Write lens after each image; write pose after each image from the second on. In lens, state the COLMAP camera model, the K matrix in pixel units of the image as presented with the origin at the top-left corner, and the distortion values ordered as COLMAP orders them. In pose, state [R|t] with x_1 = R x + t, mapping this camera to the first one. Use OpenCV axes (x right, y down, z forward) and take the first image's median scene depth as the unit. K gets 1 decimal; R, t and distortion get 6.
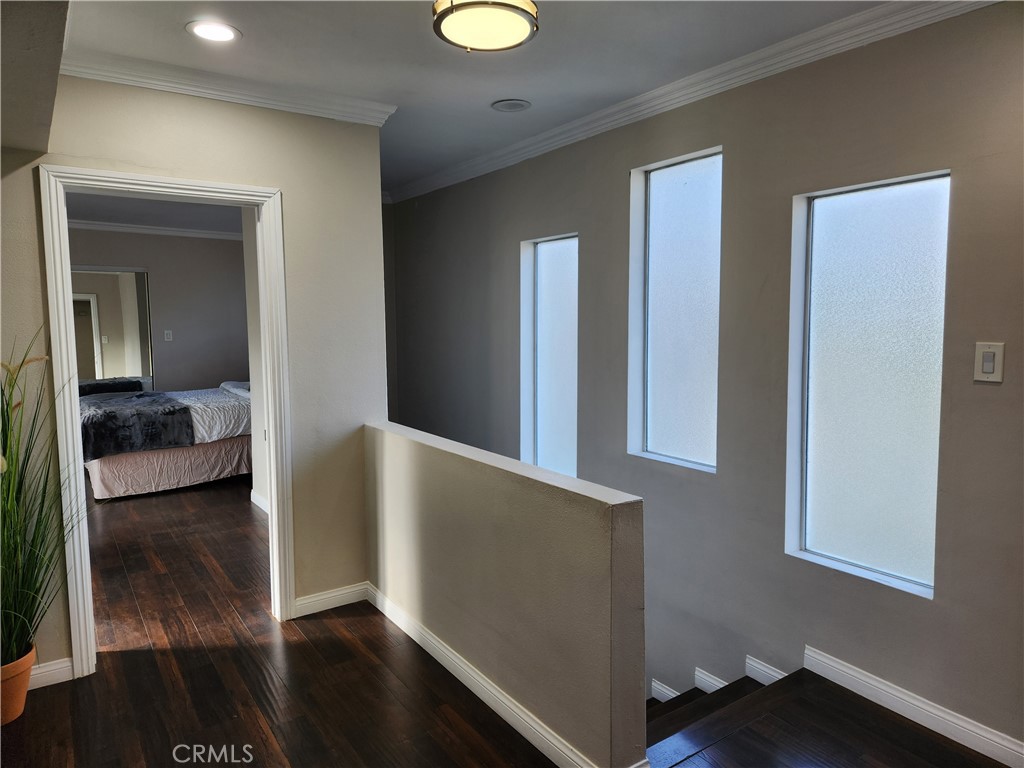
lens RADIAL K [[677.6, 0, 516.5], [0, 677.6, 378.6], [0, 0, 1]] dist [0.018902, -0.010799]
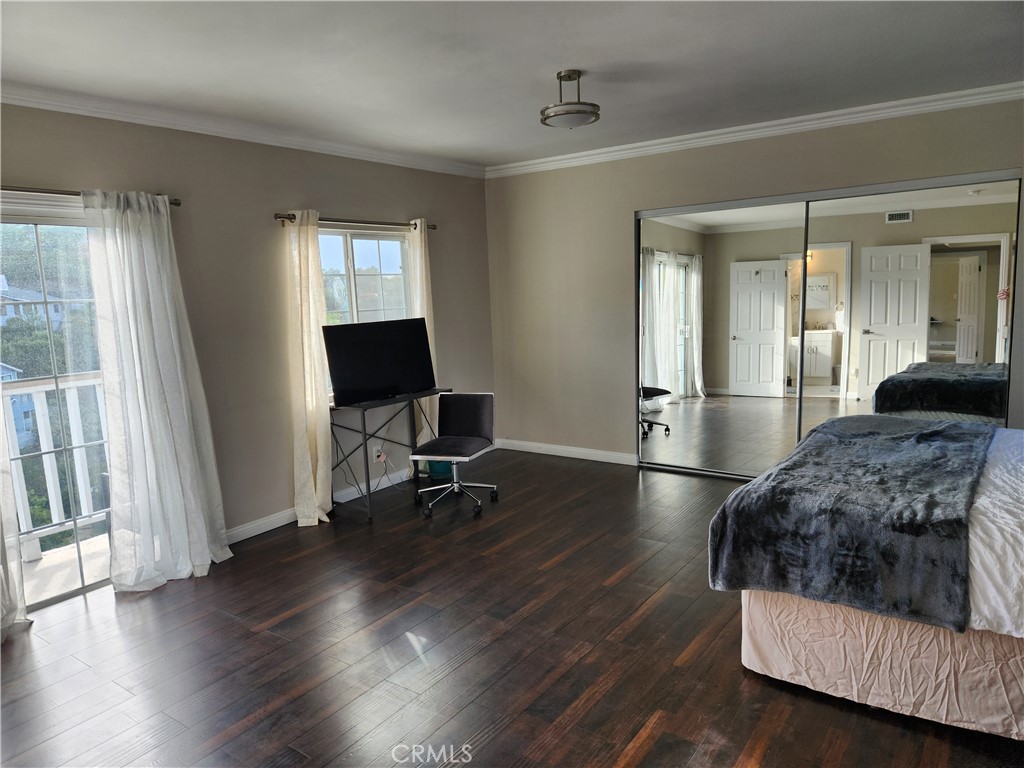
lens RADIAL K [[677.6, 0, 521.1], [0, 677.6, 384.7], [0, 0, 1]] dist [0.018902, -0.010799]
pose [[0.326792, 0.122230, -0.937159, -0.233810], [-0.046552, 0.992480, 0.113212, -0.062448], [0.943949, 0.006630, 0.330025, 0.671996]]
